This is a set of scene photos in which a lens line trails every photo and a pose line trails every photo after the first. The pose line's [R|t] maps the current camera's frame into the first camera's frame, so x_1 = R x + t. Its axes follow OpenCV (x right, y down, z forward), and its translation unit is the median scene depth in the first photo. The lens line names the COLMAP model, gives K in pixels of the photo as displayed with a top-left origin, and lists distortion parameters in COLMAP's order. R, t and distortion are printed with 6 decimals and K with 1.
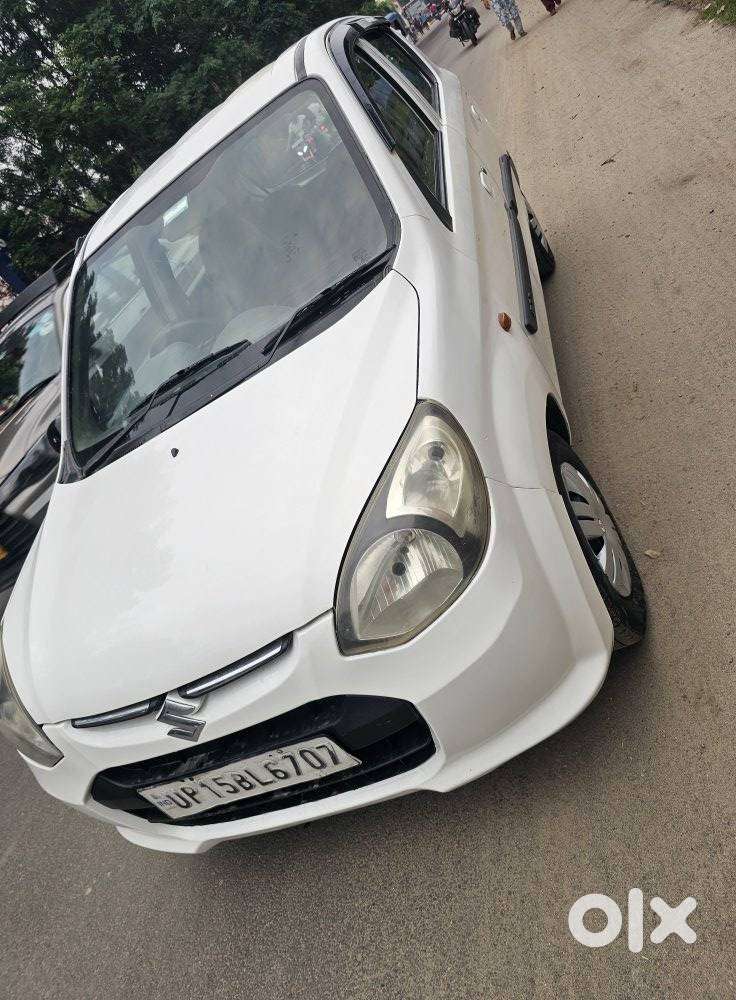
lens RADIAL K [[695.4, 0, 356.0], [0, 695.4, 493.6], [0, 0, 1]] dist [0.036342, -0.035517]
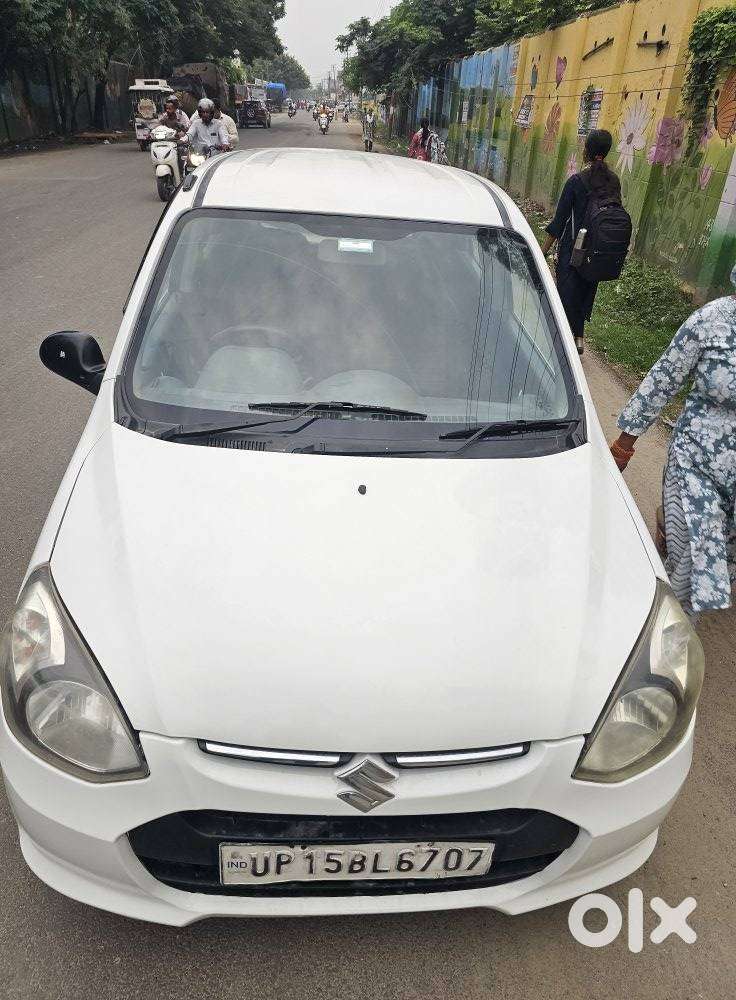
lens RADIAL K [[695.4, 0, 356.0], [0, 695.4, 493.6], [0, 0, 1]] dist [0.036342, -0.035517]
pose [[0.759302, 0.453068, 0.467108, -0.791576], [-0.399049, 0.891190, -0.215733, 0.170483], [-0.514023, -0.022593, 0.857479, 0.210306]]
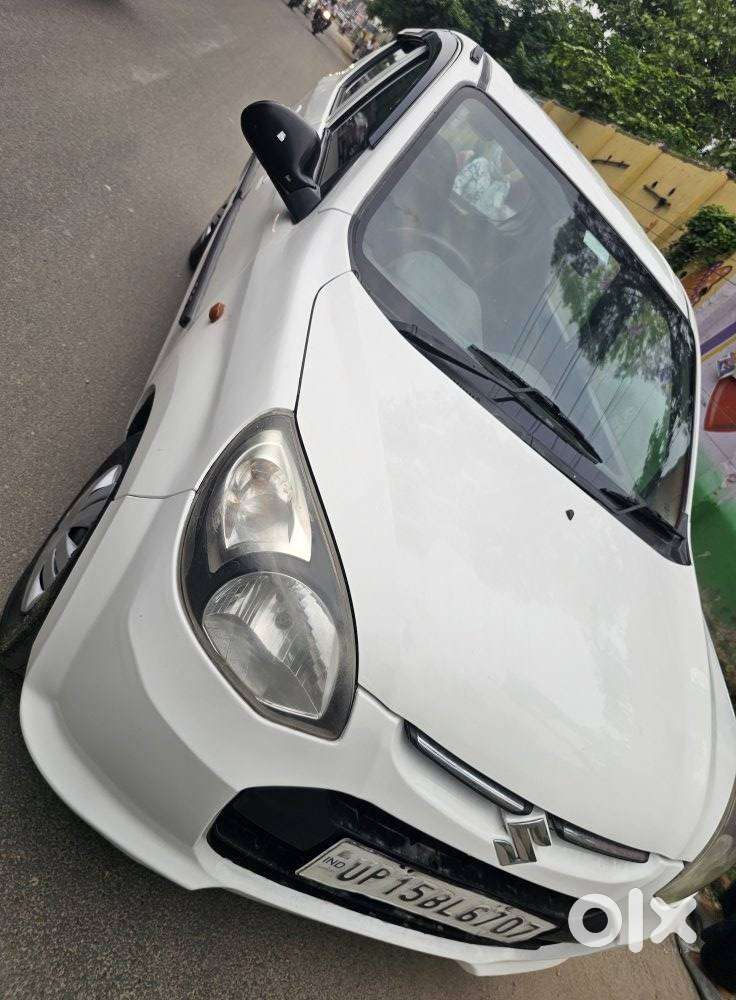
lens RADIAL K [[695.4, 0, 356.0], [0, 695.4, 493.6], [0, 0, 1]] dist [0.036342, -0.035517]
pose [[0.217946, 0.687234, 0.692971, -1.039616], [-0.718494, 0.593518, -0.362632, 0.476792], [-0.660504, -0.418862, 0.623128, 0.727632]]
